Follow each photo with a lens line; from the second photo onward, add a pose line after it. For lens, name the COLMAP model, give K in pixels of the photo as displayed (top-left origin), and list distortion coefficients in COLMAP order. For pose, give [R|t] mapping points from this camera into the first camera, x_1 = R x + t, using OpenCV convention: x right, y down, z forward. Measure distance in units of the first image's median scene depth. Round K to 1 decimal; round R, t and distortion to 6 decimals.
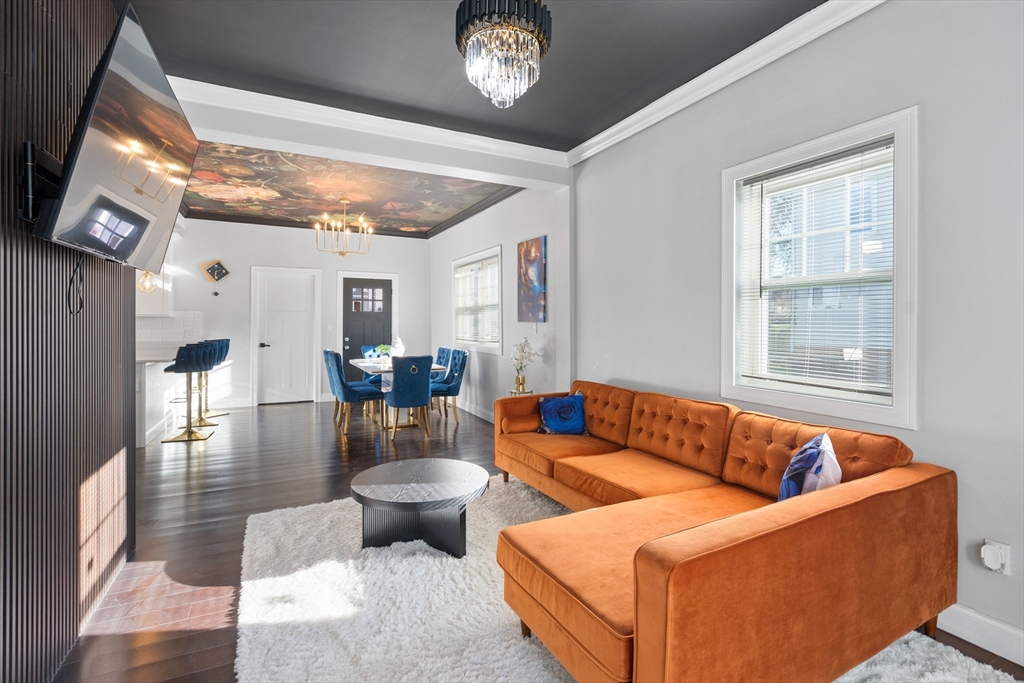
lens RADIAL K [[475.7, 0, 503.5], [0, 475.7, 332.9], [0, 0, 1]] dist [-0.013196, 0.013442]
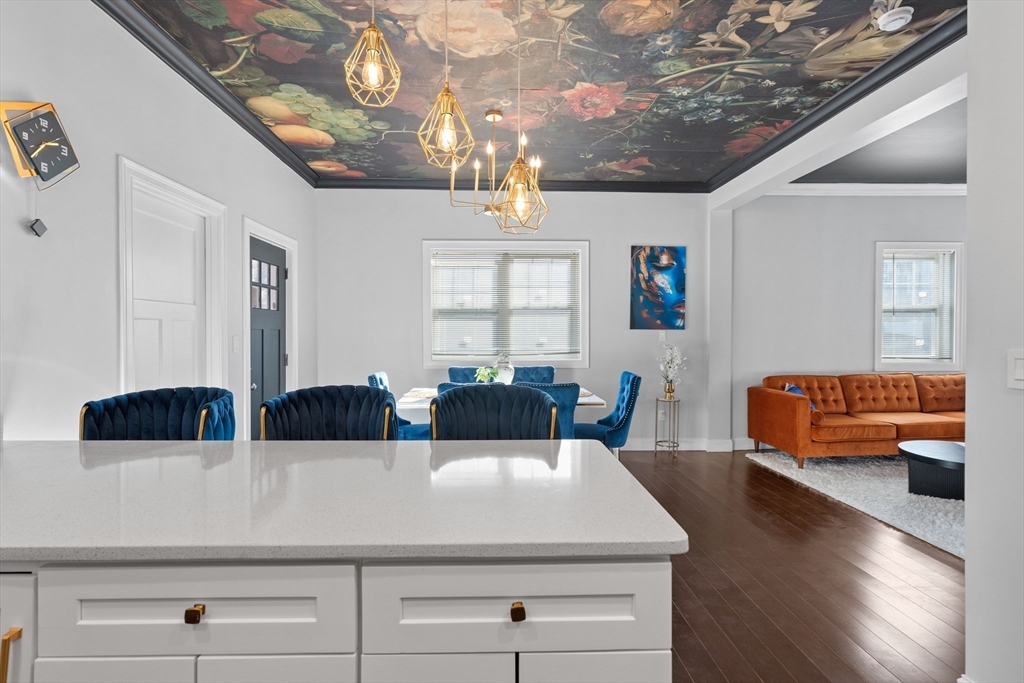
lens RADIAL K [[490.8, 0, 512.0], [0, 490.8, 341.5], [0, 0, 1]] dist [0.005253, 0.000364]
pose [[0.403333, -0.027645, 0.914636, -1.208170], [0.022662, 0.999539, 0.020218, -0.029032], [-0.914773, 0.012573, 0.403773, 1.035605]]
